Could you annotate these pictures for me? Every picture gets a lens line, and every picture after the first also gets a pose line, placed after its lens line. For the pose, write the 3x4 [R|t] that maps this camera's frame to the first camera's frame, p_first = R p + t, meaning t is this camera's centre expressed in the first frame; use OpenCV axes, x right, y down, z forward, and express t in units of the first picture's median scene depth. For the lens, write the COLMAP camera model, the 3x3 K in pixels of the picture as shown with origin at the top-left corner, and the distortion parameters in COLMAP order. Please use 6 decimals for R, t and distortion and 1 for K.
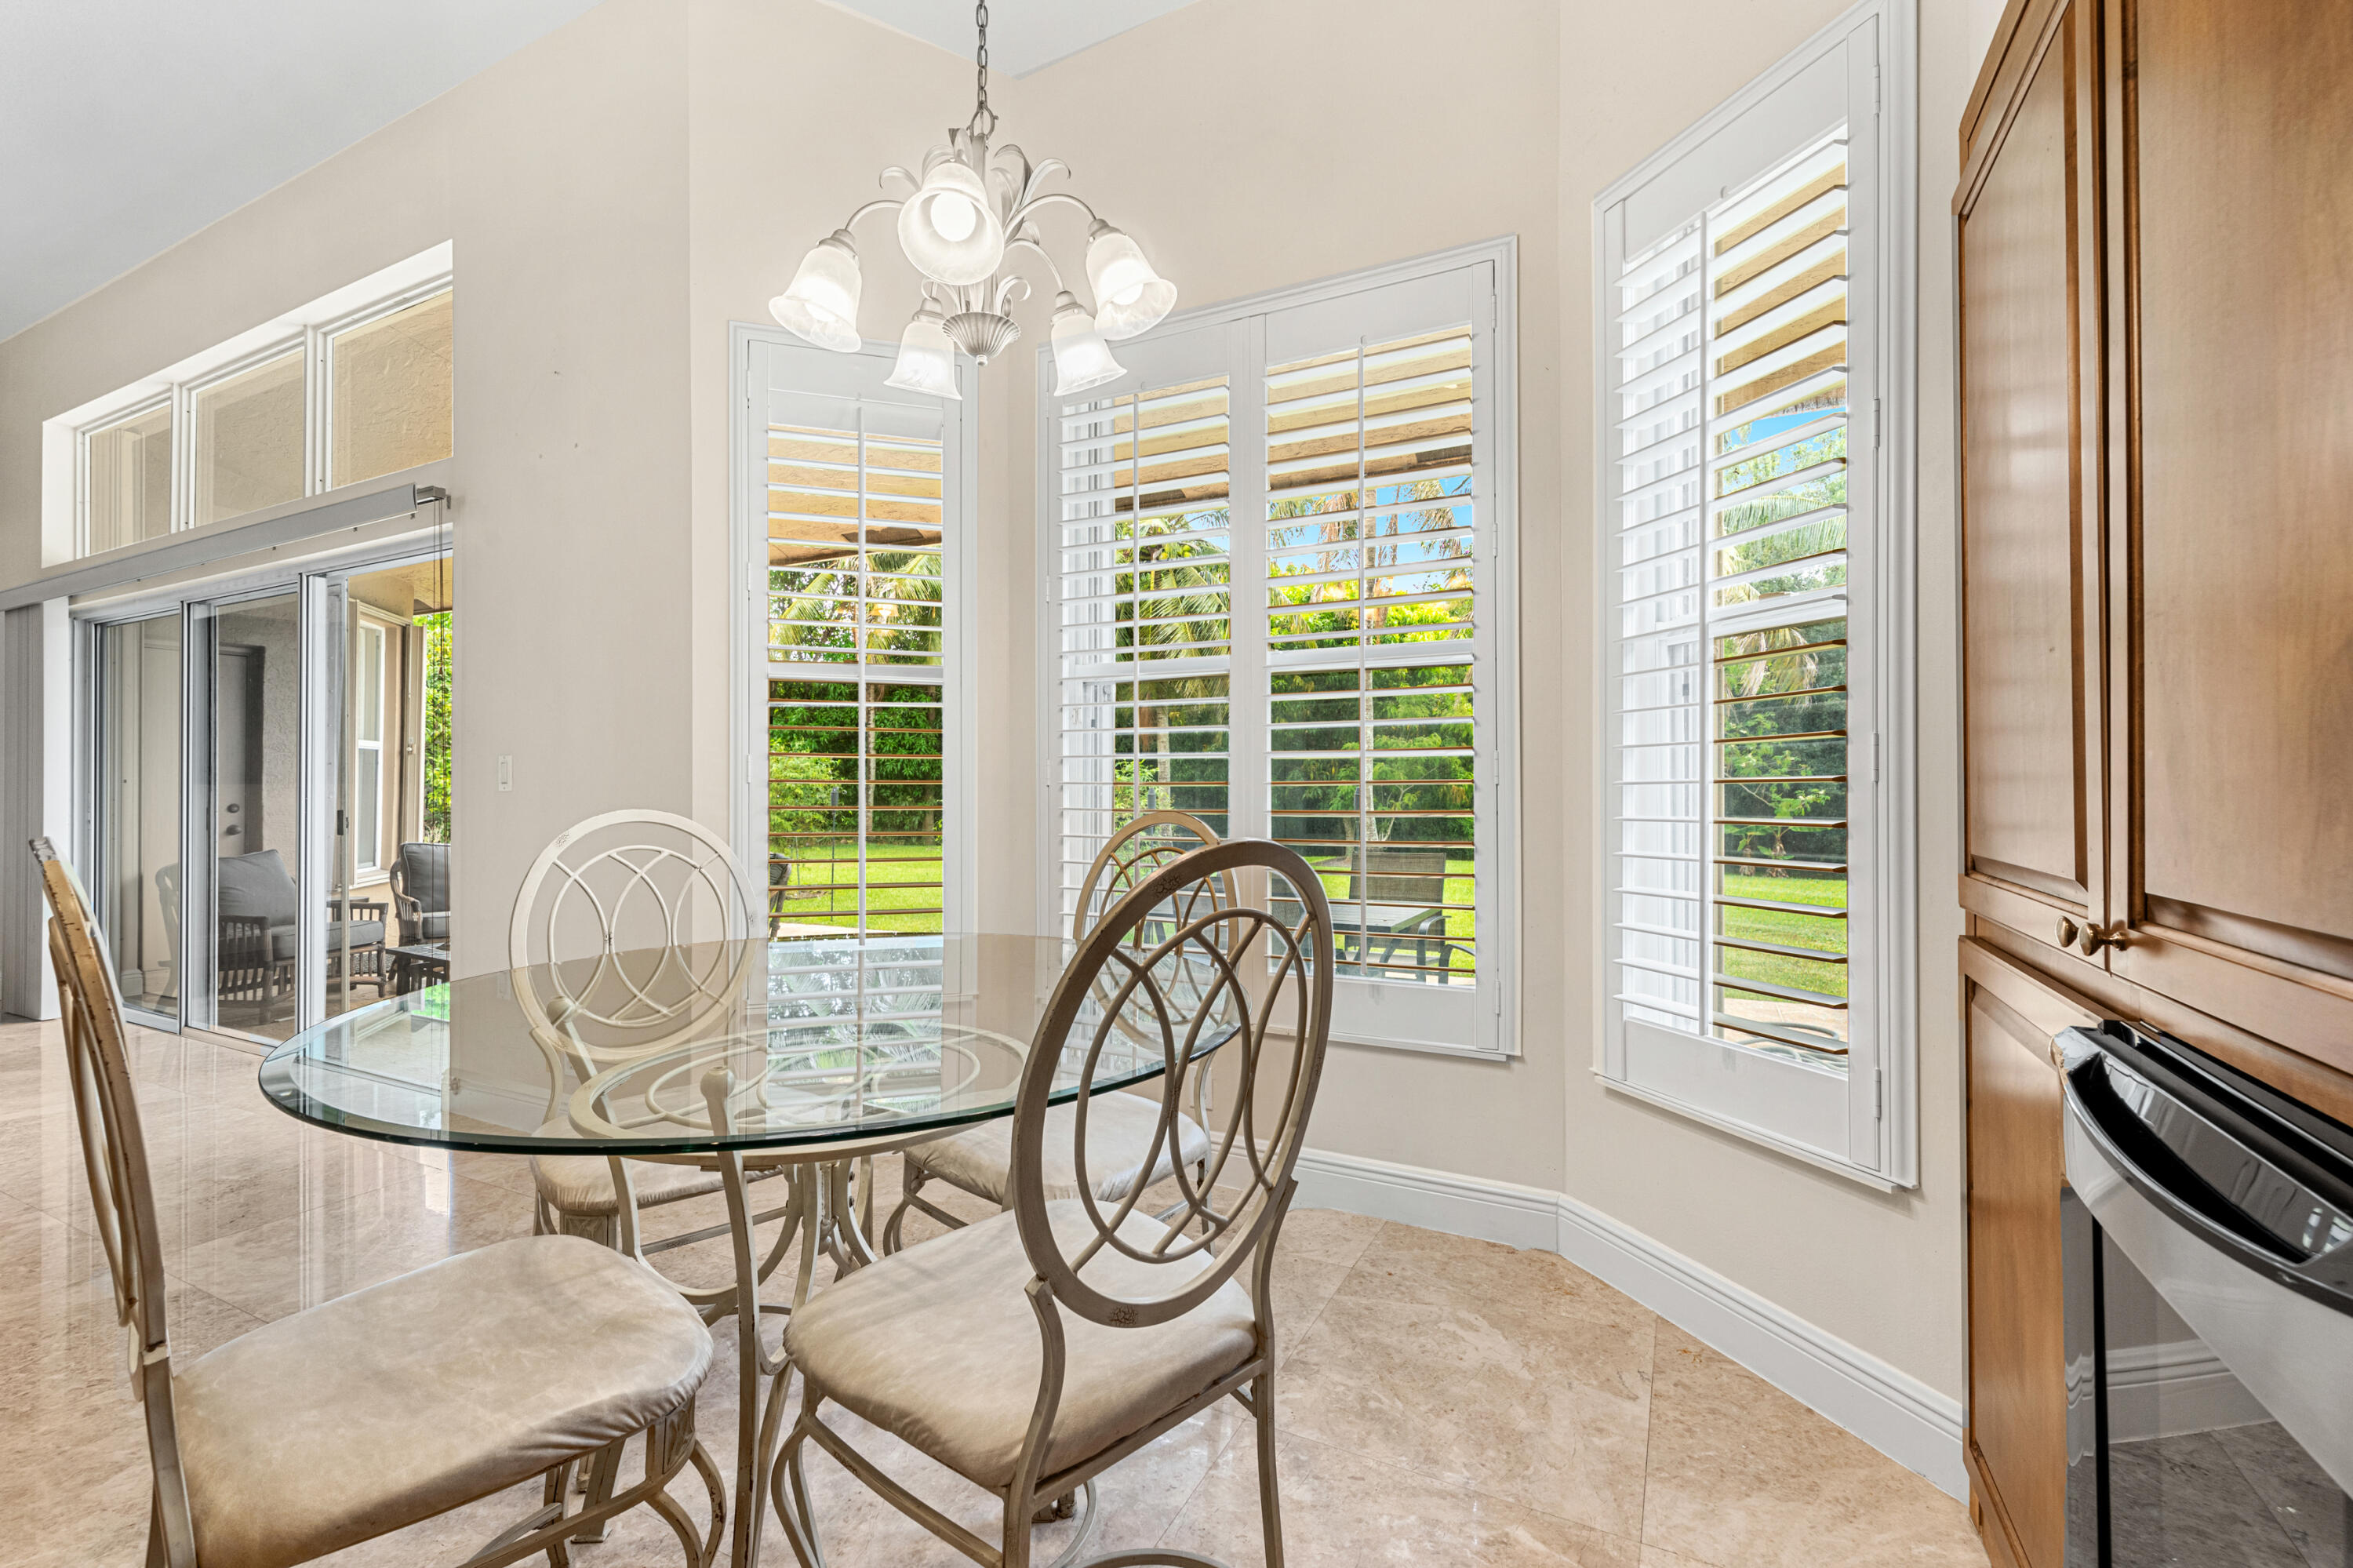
lens RADIAL K [[1007.1, 0, 1179.0], [0, 1007.1, 775.6], [0, 0, 1]] dist [0.004018, -0.000311]
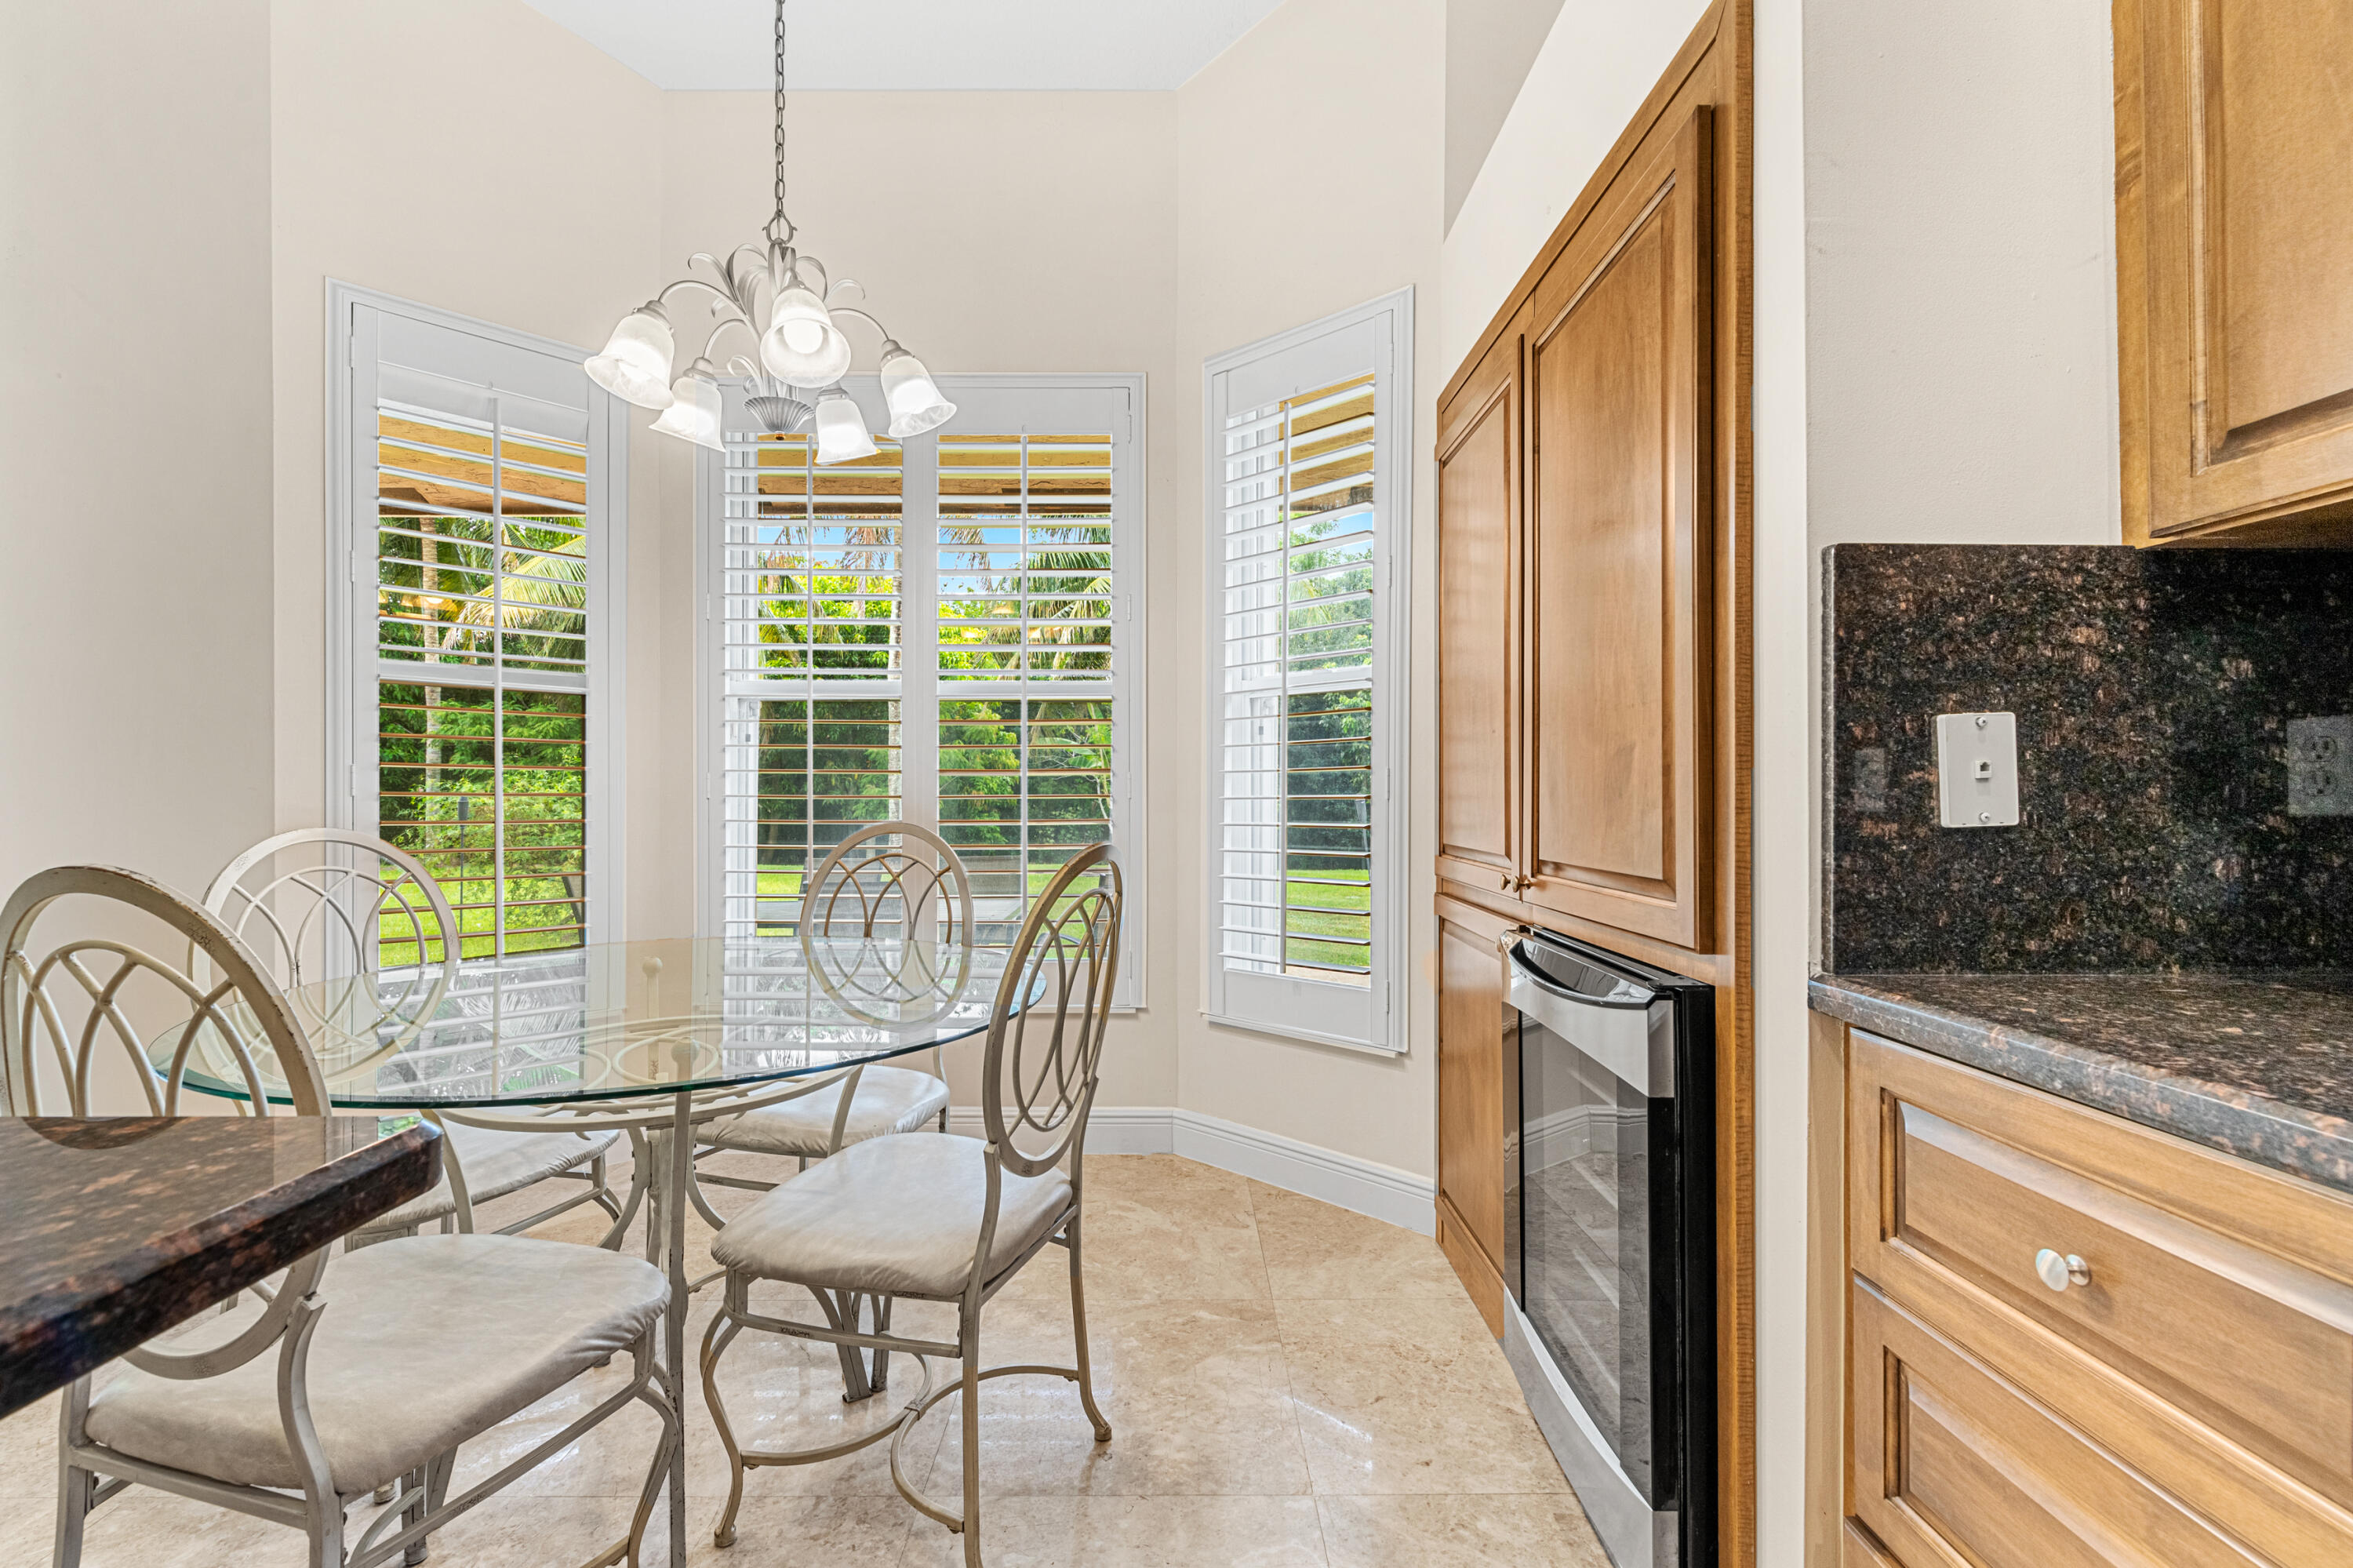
lens RADIAL K [[1010.8, 0, 1172.0], [0, 1010.8, 786.0], [0, 0, 1]] dist [0.000546, -0.000249]
pose [[0.887476, 0.004185, 0.460834, -0.348543], [-0.006665, 0.999971, 0.003754, -0.017931], [-0.460805, -0.006403, 0.887478, -0.253266]]
